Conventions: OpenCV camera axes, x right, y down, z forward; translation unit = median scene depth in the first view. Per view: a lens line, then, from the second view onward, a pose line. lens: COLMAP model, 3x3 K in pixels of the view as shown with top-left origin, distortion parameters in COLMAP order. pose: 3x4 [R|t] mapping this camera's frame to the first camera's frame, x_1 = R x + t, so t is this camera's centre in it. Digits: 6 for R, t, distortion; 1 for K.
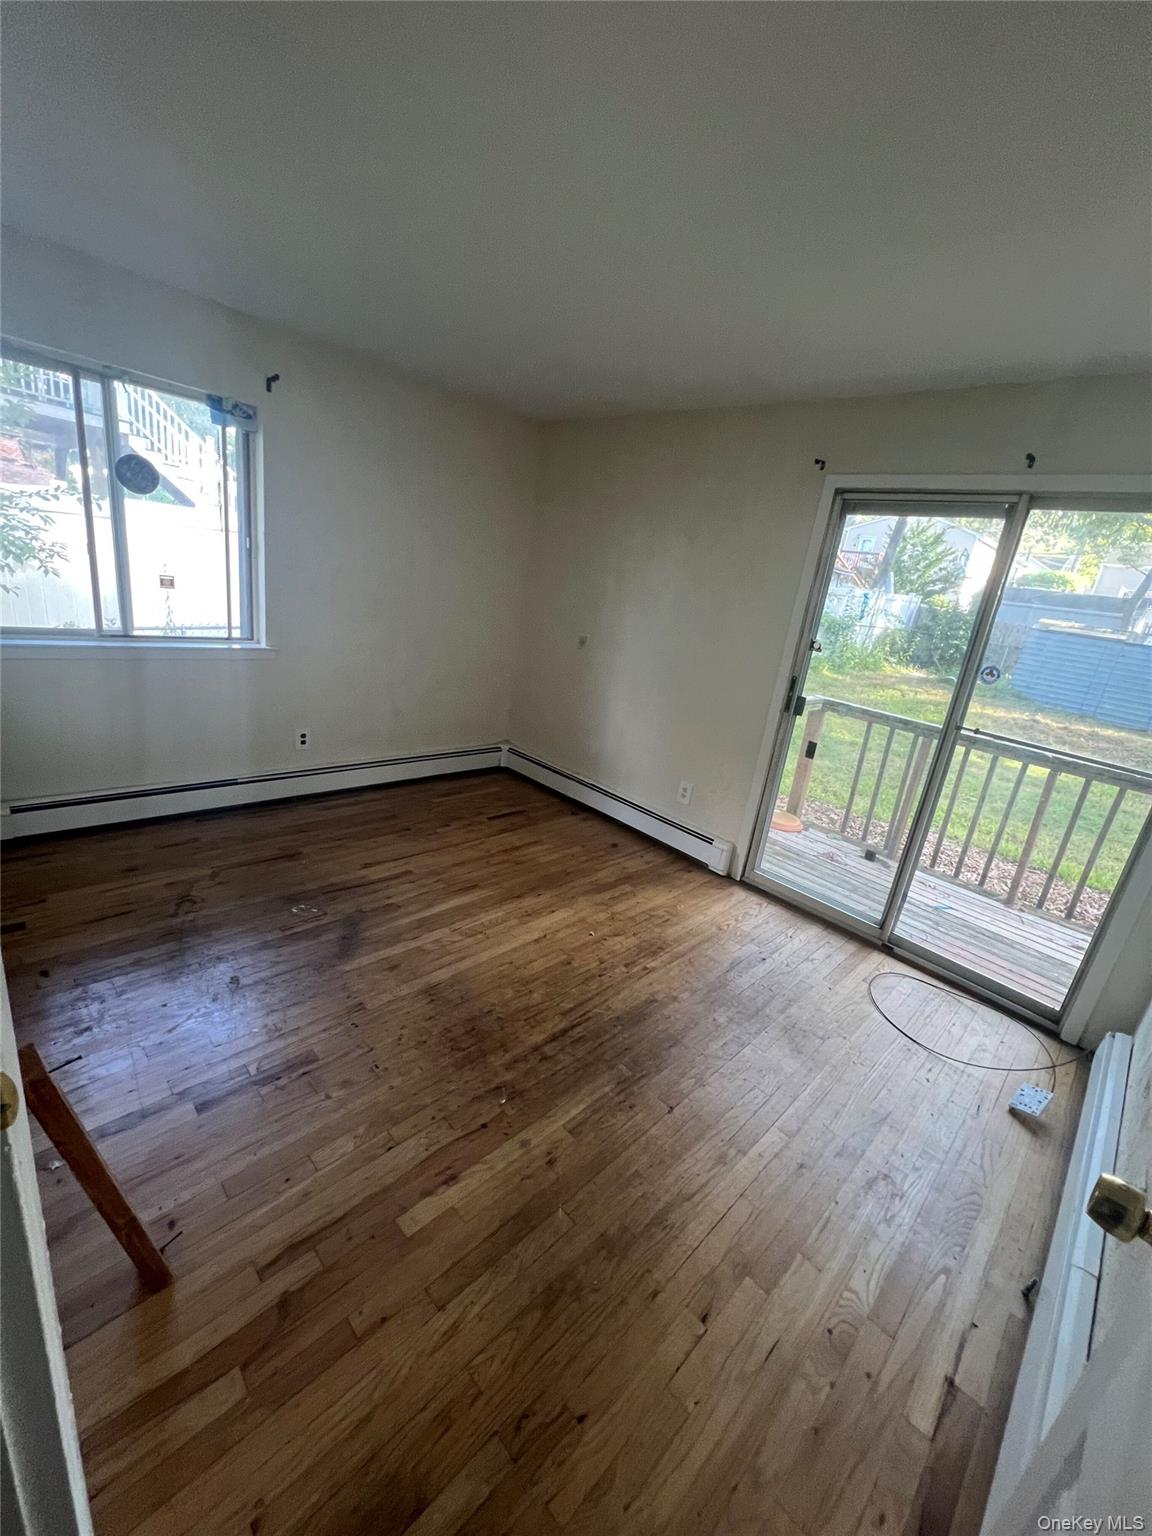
lens RADIAL K [[617.5, 0, 576.0], [0, 617.5, 768.0], [0, 0, 1]] dist [0.000600, -0.000314]
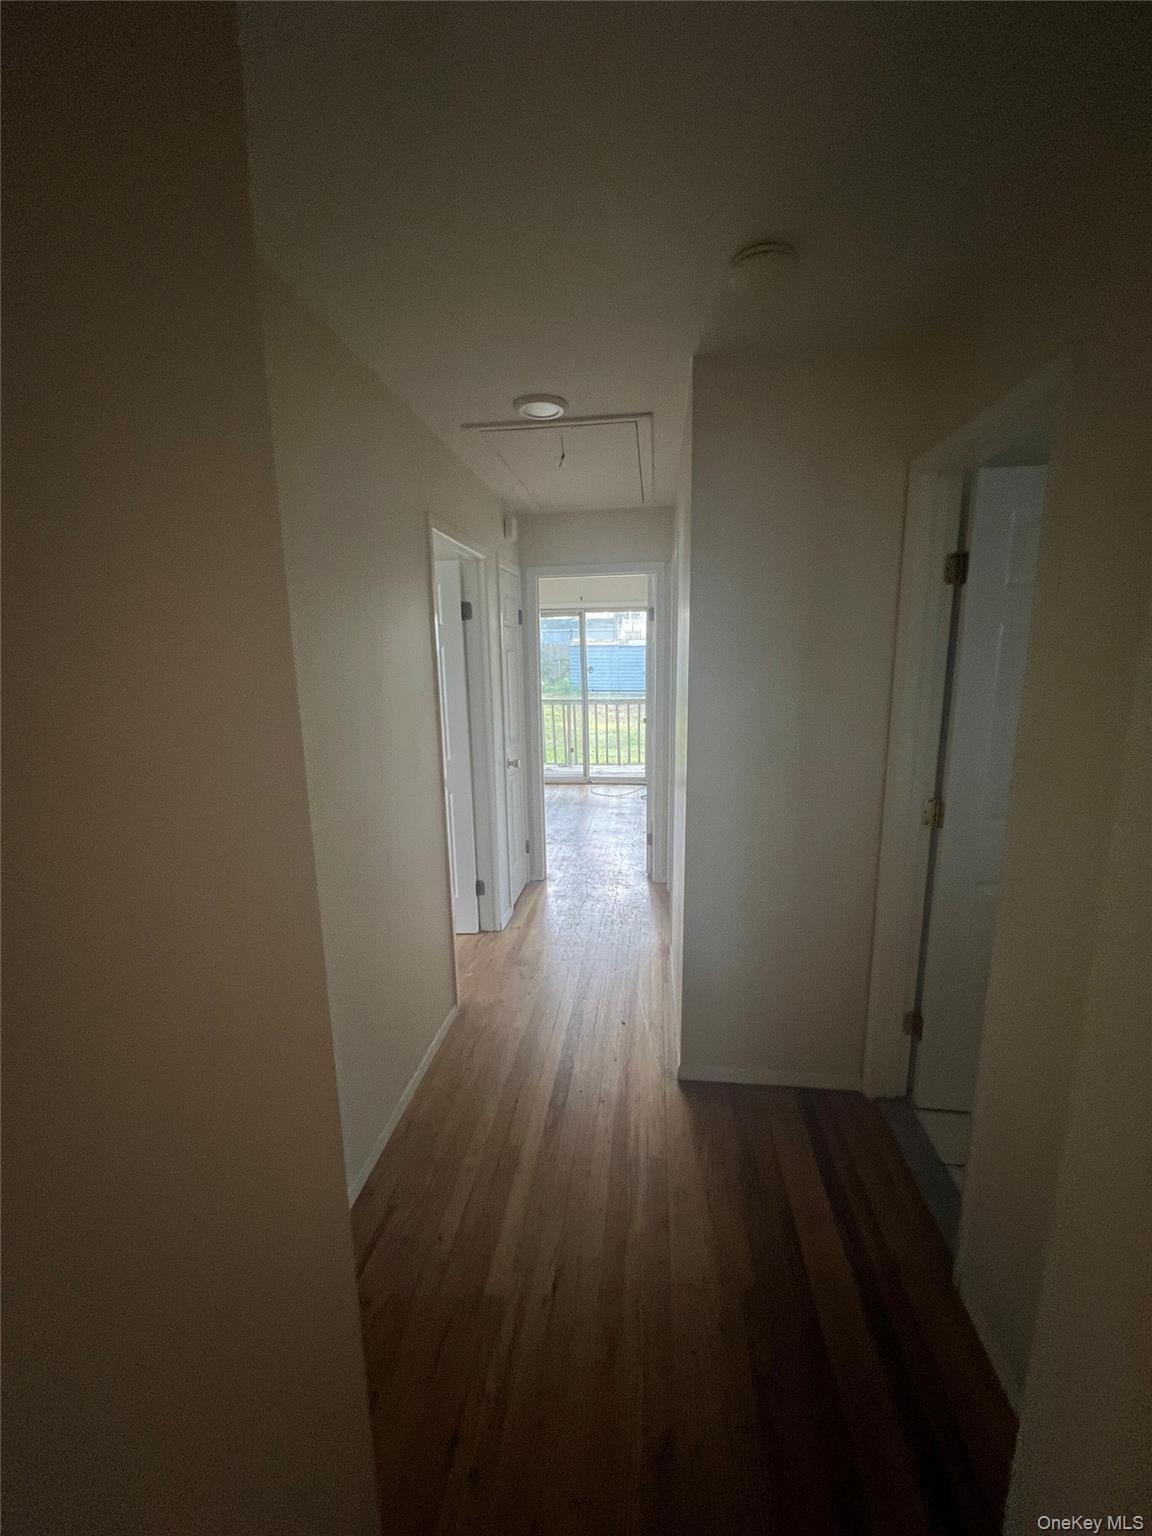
lens RADIAL K [[617.5, 0, 576.0], [0, 617.5, 768.0], [0, 0, 1]] dist [0.000600, -0.000314]
pose [[0.787121, -0.254192, 0.561984, -0.914101], [0.299566, 0.954001, 0.011930, 0.188149], [-0.539166, 0.158961, 0.827062, -1.034449]]
